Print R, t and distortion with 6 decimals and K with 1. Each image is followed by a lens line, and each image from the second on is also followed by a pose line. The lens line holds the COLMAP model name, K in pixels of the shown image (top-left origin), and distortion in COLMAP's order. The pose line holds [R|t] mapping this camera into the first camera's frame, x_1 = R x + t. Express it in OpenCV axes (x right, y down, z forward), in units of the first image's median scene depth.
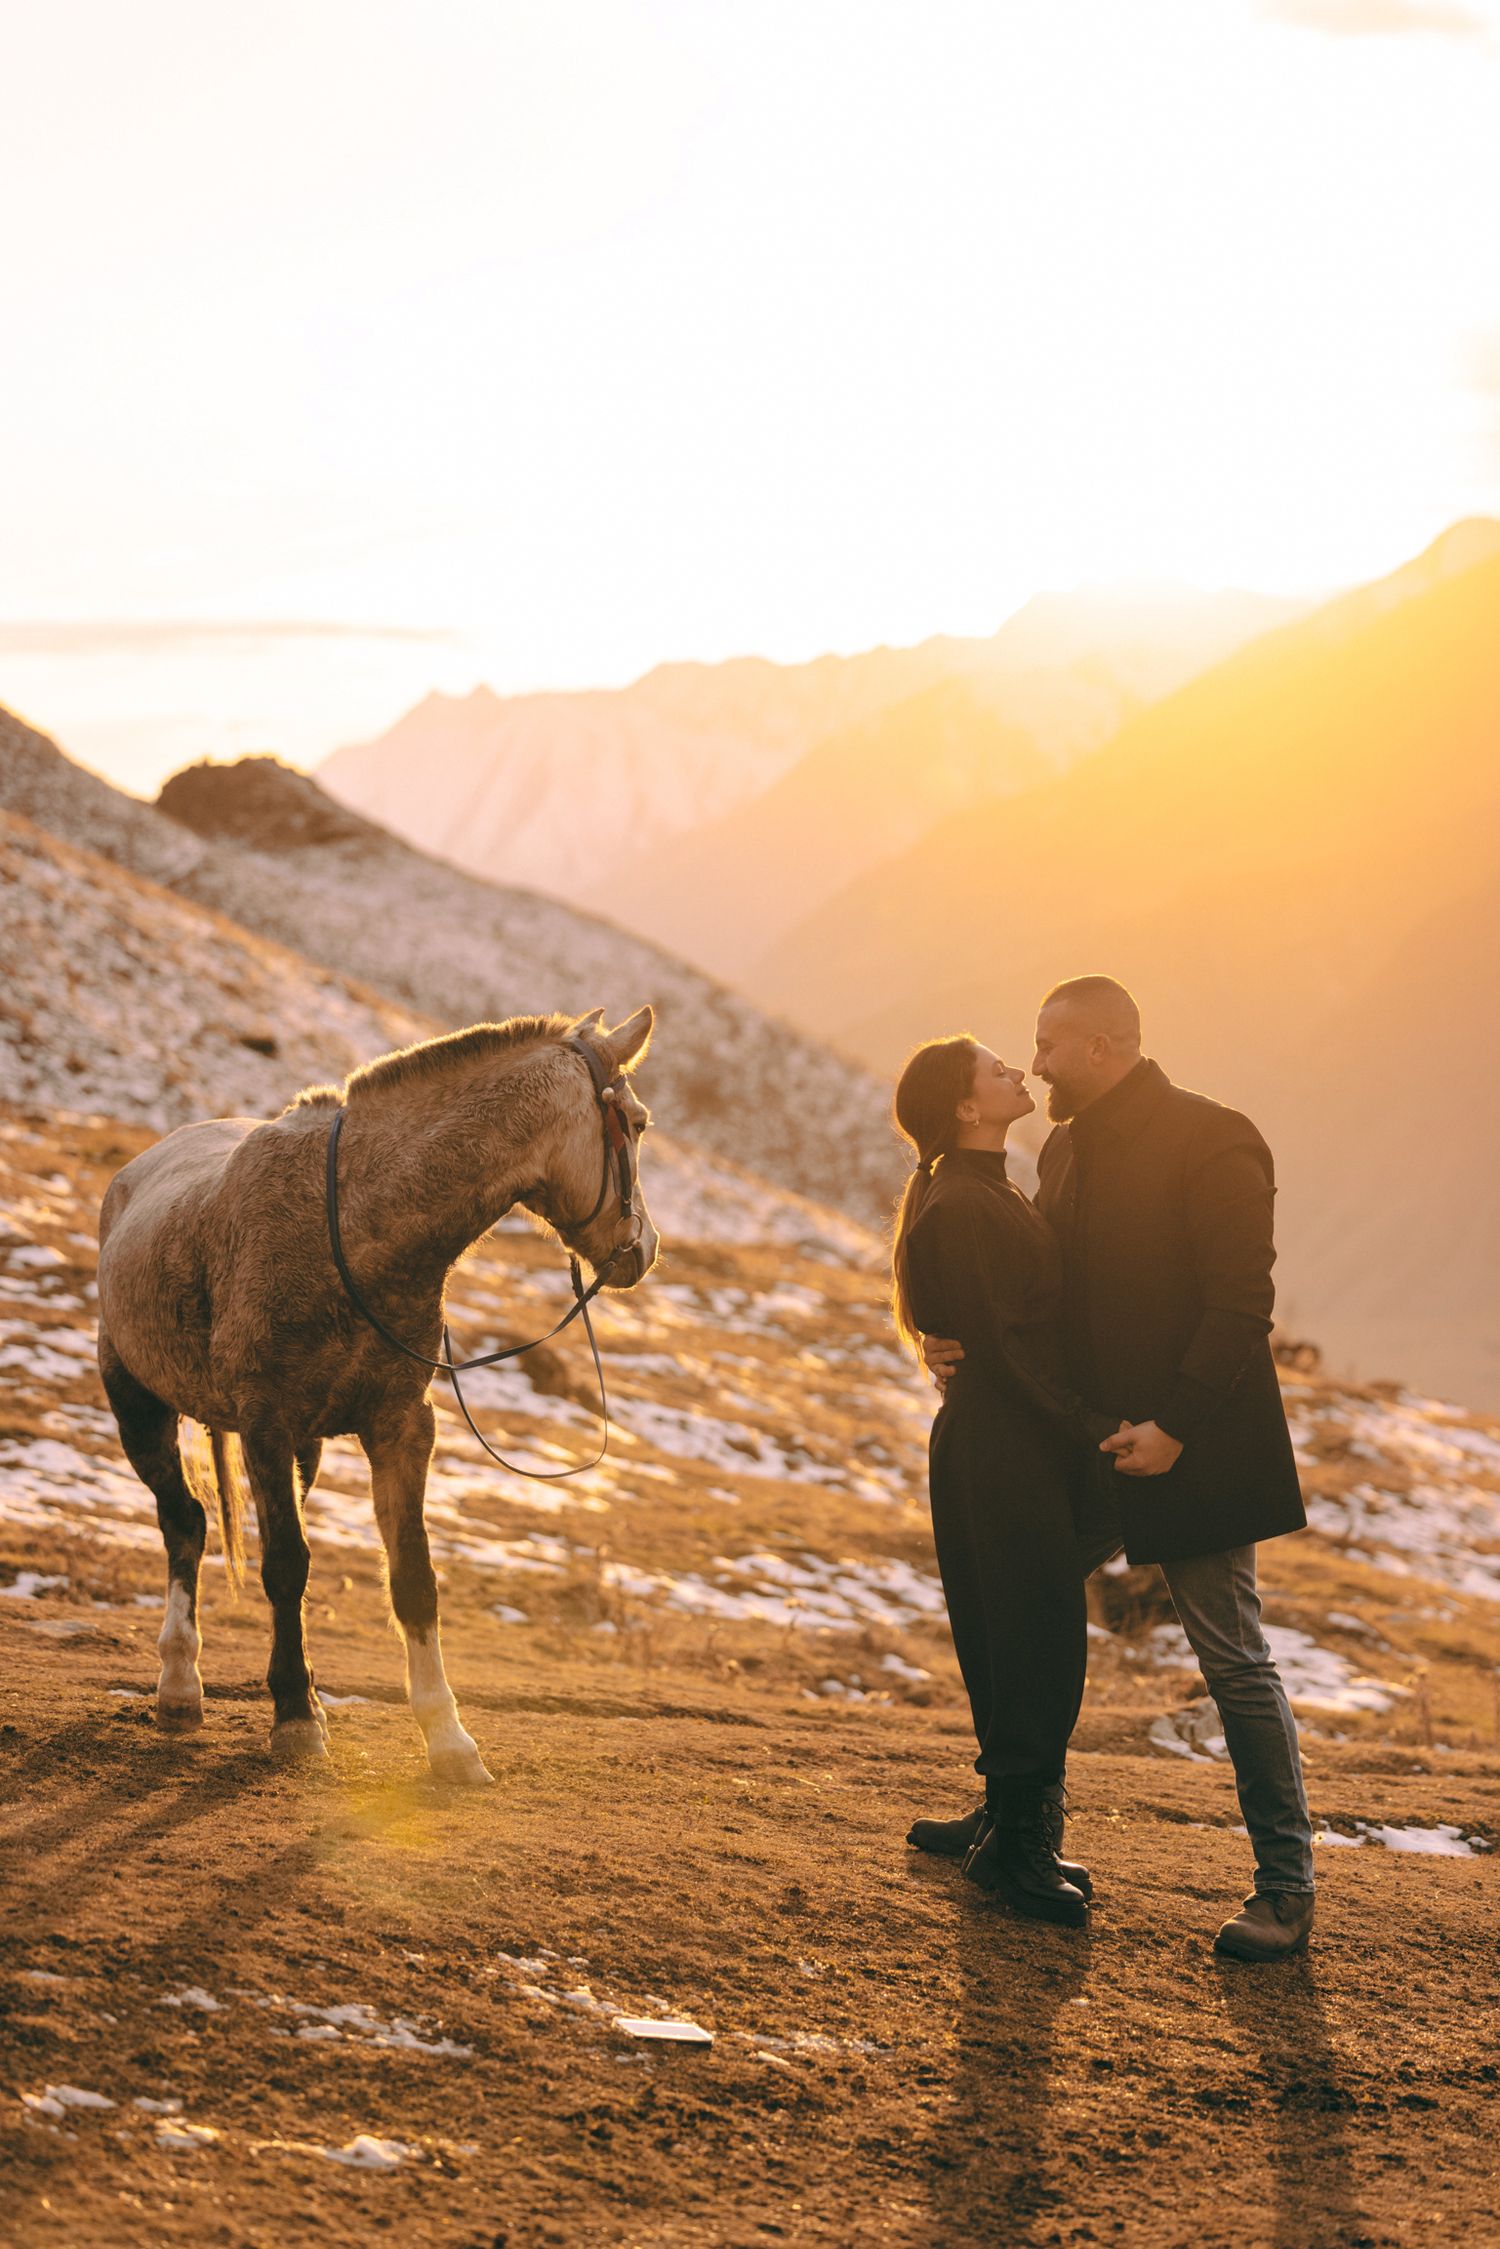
lens RADIAL K [[5271.1, 0, 737.0], [0, 5271.1, 1137.3], [0, 0, 1]] dist [0.036800, 0.000000]
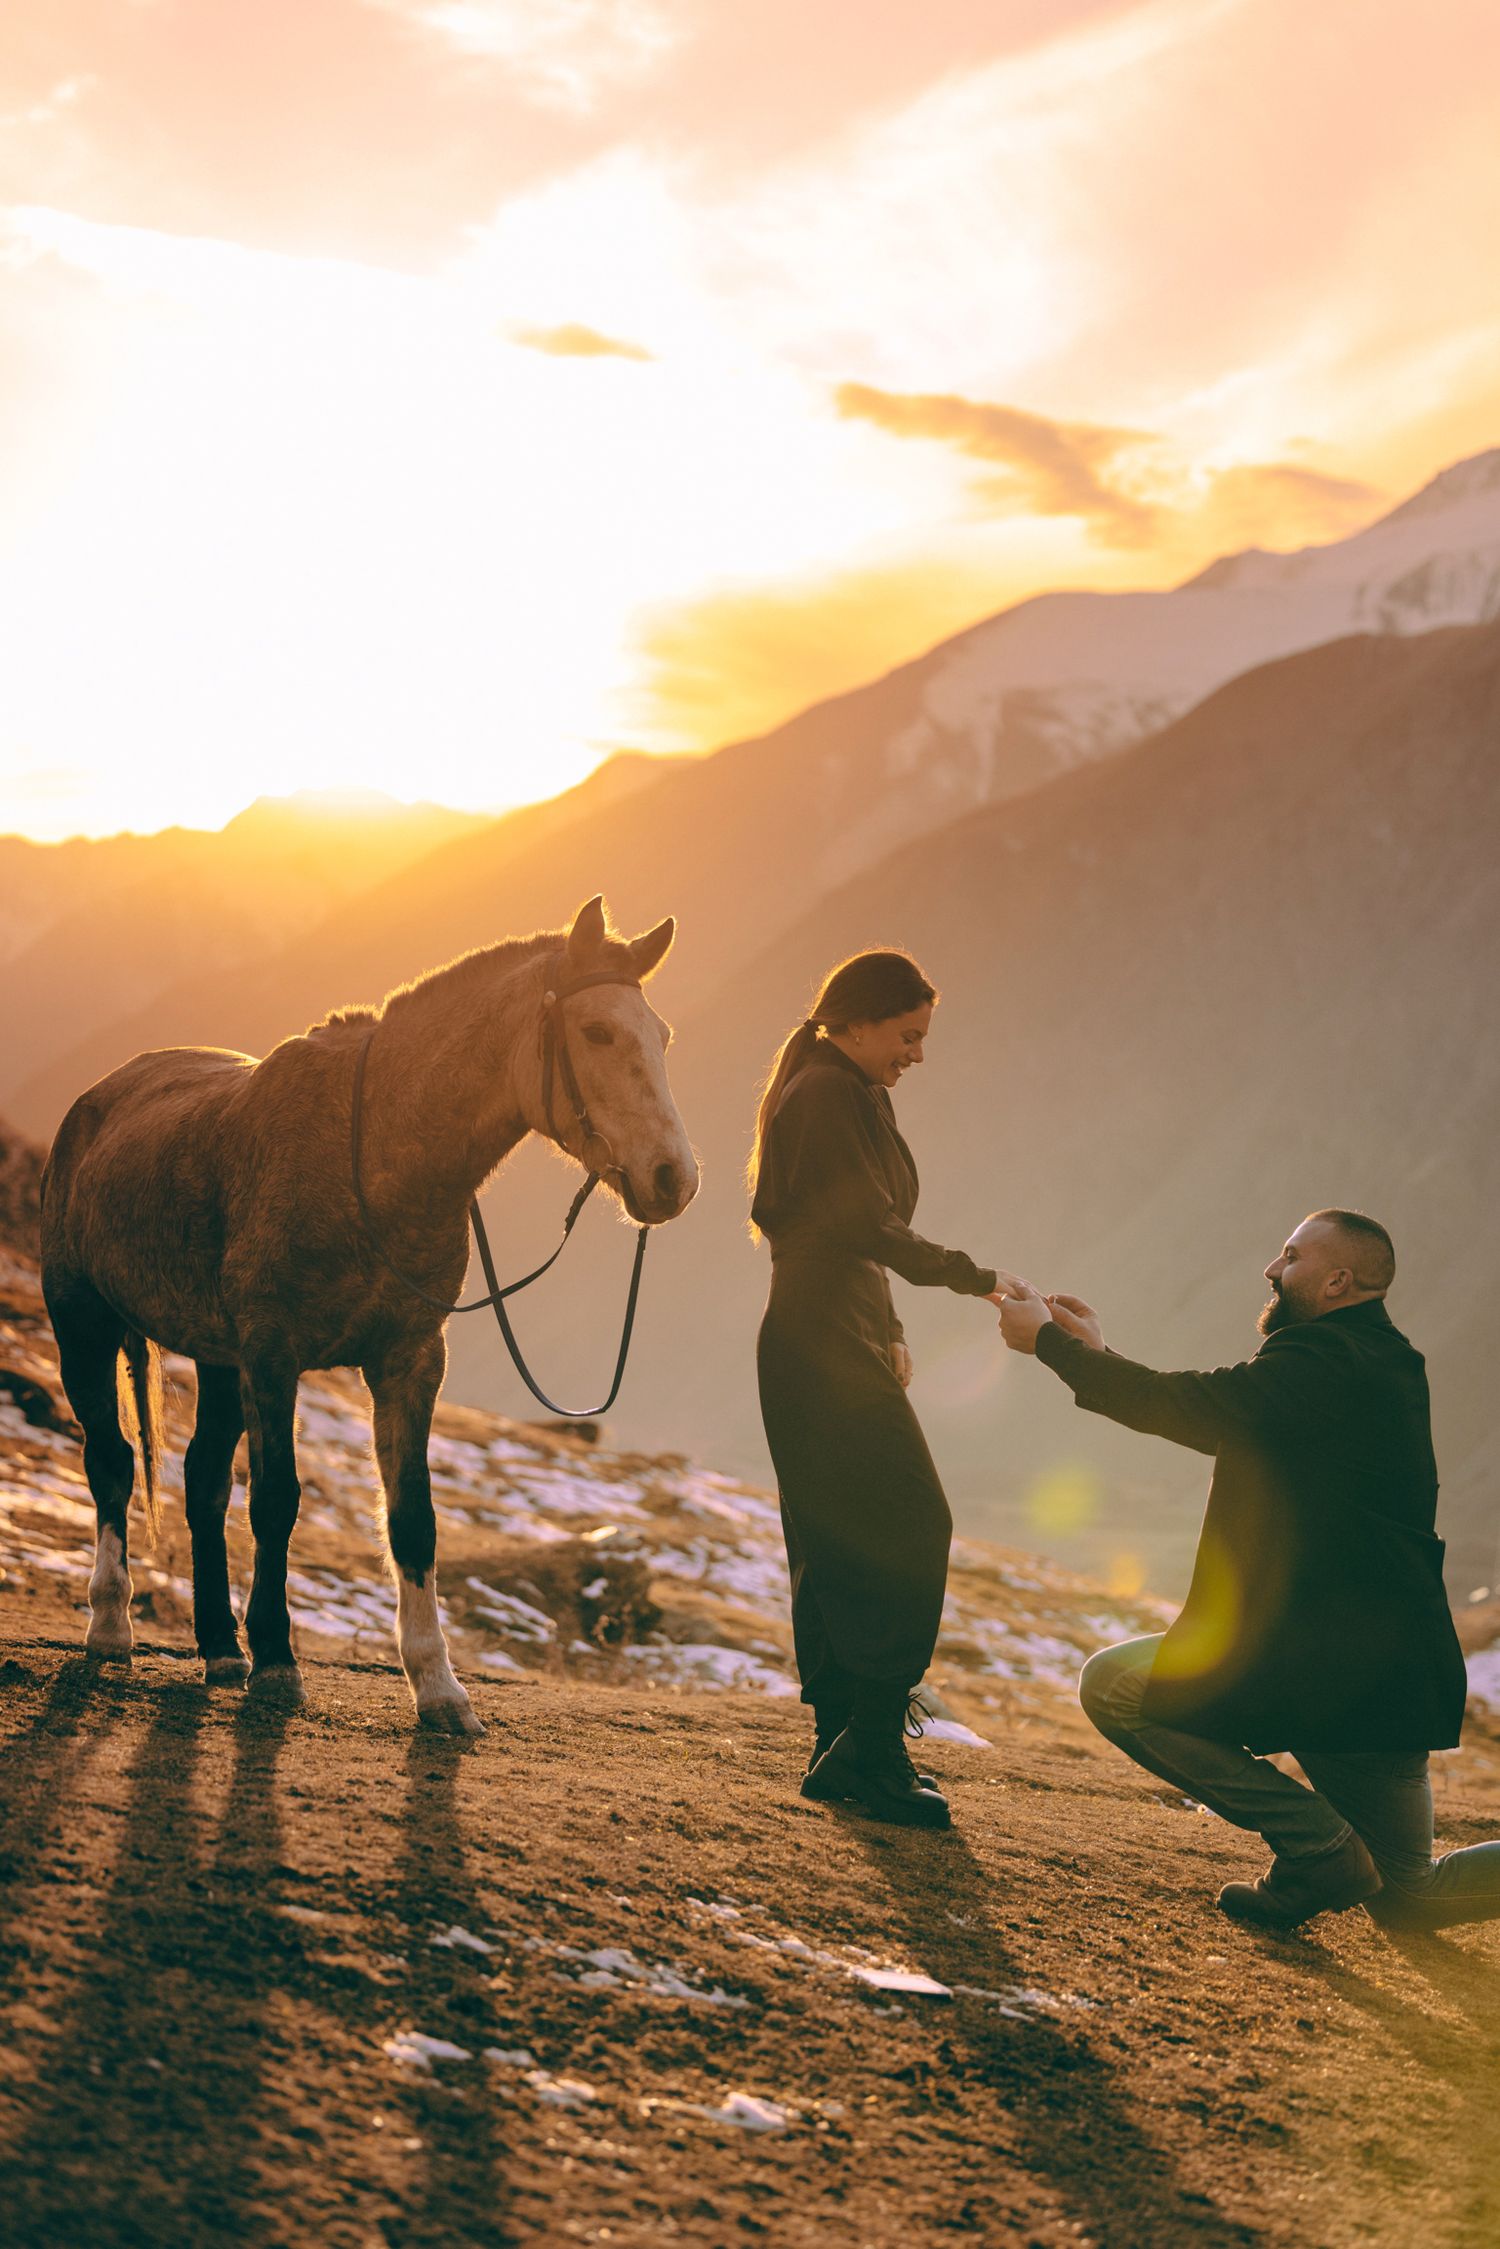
lens RADIAL K [[4486.6, 0, 732.4], [0, 4486.6, 1125.5], [0, 0, 1]] dist [0.070881, 0.000000]
pose [[0.985900, 0.037137, 0.163165, -0.138980], [-0.032140, 0.998933, -0.033158, 0.037037], [-0.164222, 0.027446, 0.986041, 0.179141]]
